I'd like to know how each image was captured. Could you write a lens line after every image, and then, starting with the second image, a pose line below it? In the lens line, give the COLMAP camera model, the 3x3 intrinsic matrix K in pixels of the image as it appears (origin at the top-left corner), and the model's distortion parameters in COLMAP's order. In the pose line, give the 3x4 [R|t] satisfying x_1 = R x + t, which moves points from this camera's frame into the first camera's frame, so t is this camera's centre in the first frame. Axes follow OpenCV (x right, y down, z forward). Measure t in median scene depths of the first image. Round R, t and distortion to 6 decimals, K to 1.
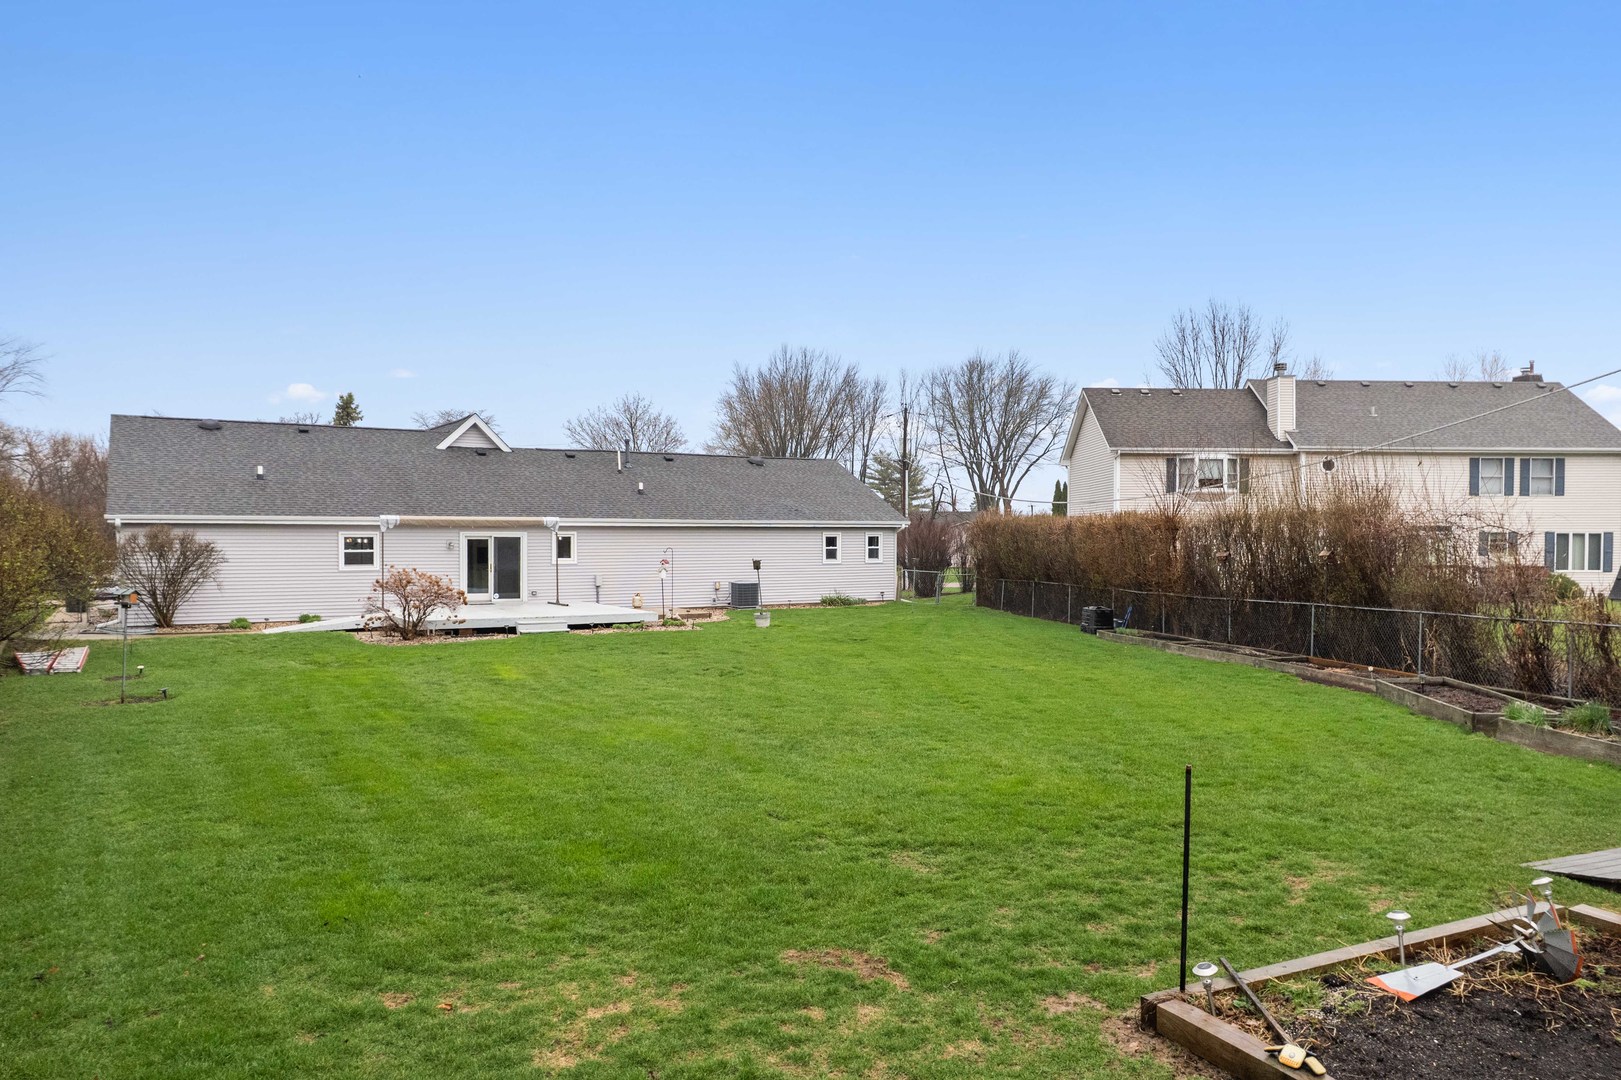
lens RADIAL K [[1144.3, 0, 815.5], [0, 1144.3, 553.1], [0, 0, 1]] dist [-0.038369, 0.000803]
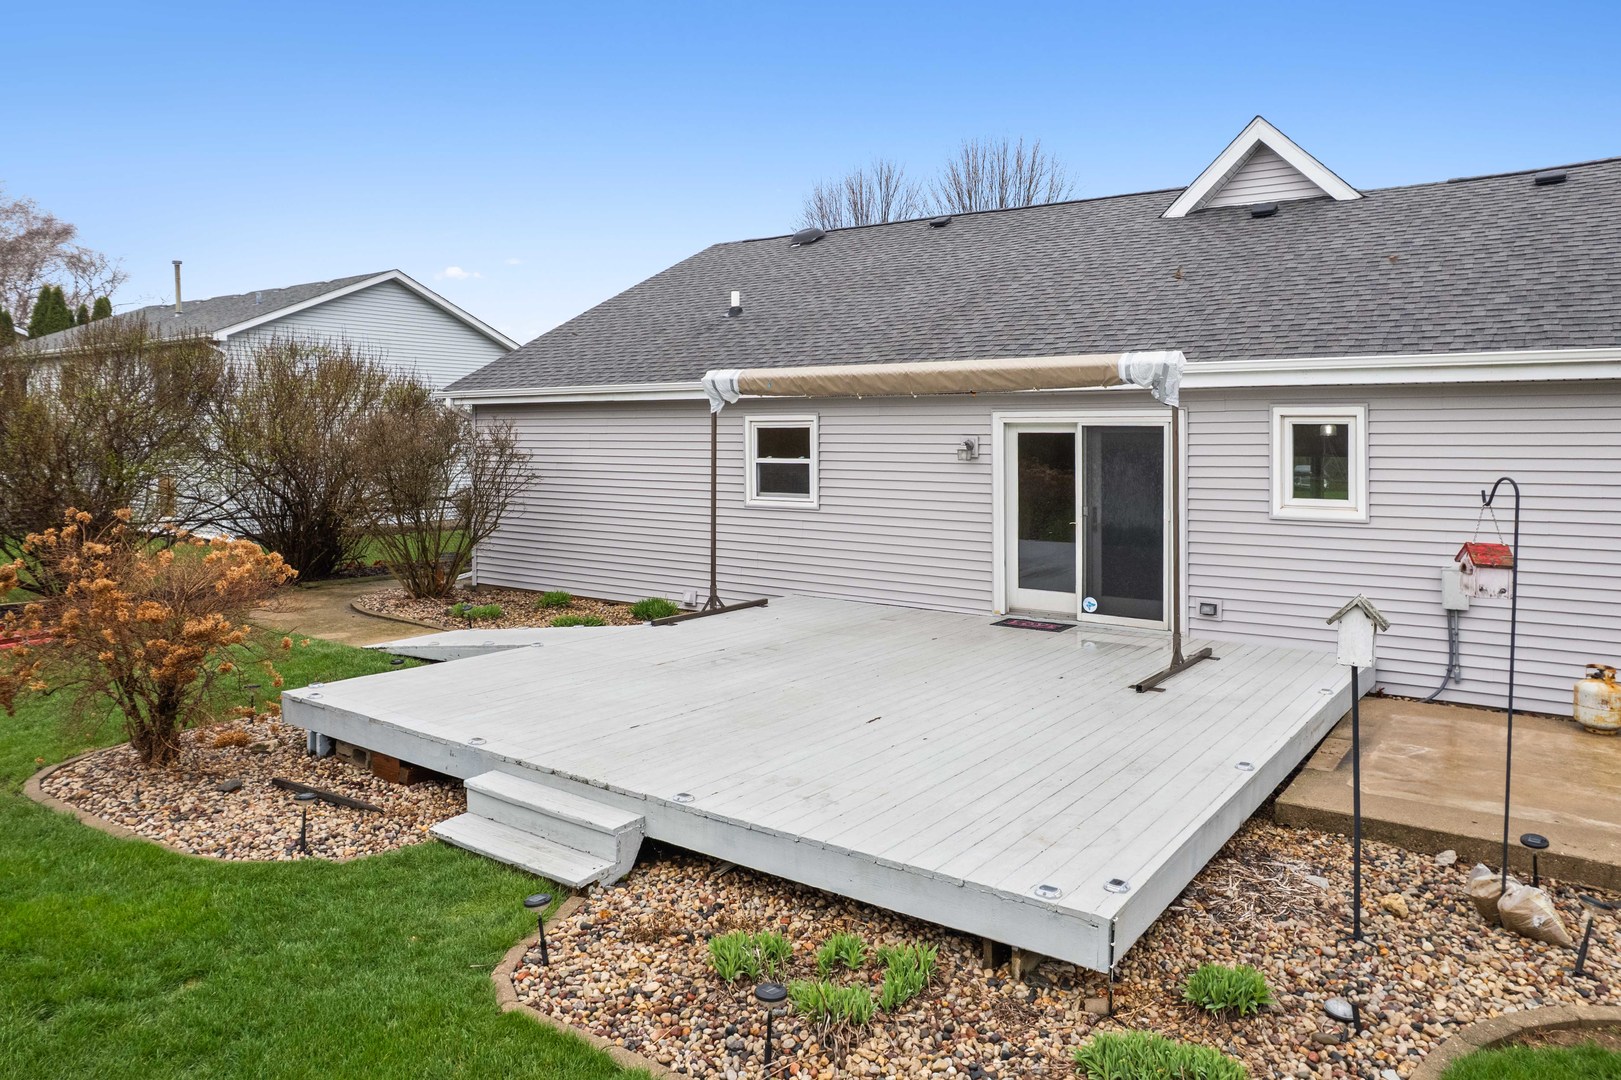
lens RADIAL K [[1062.4, 0, 828.9], [0, 1062.4, 441.2], [0, 0, 1]] dist [-0.042759, 0.003692]
pose [[0.395737, -0.000907, -0.918363, -0.022811], [-0.014650, 0.999866, -0.007301, -0.005529], [0.918247, 0.016344, 0.395671, 0.698111]]
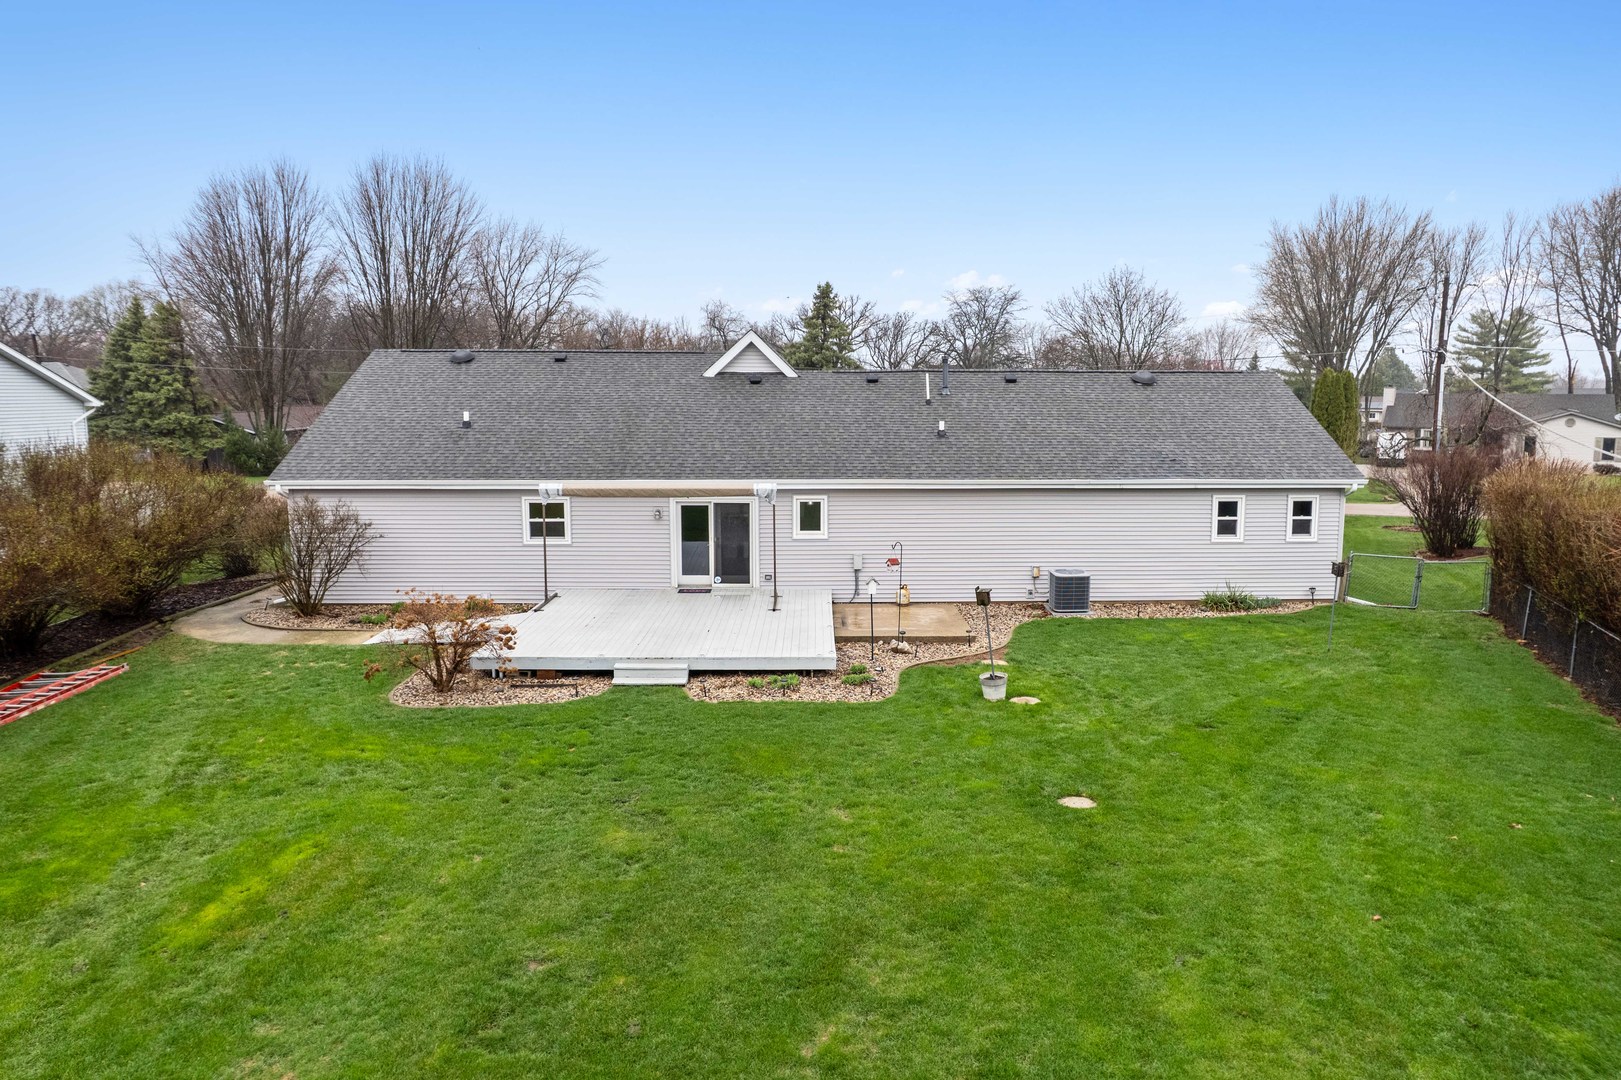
lens RADIAL K [[1062.4, 0, 831.7], [0, 1062.4, 519.3], [0, 0, 1]] dist [-0.042759, 0.003692]
pose [[0.871084, 0.059947, -0.487463, 0.114282], [-0.008357, 0.994188, 0.107330, -0.068967], [0.491064, -0.089420, 0.866522, 0.365429]]
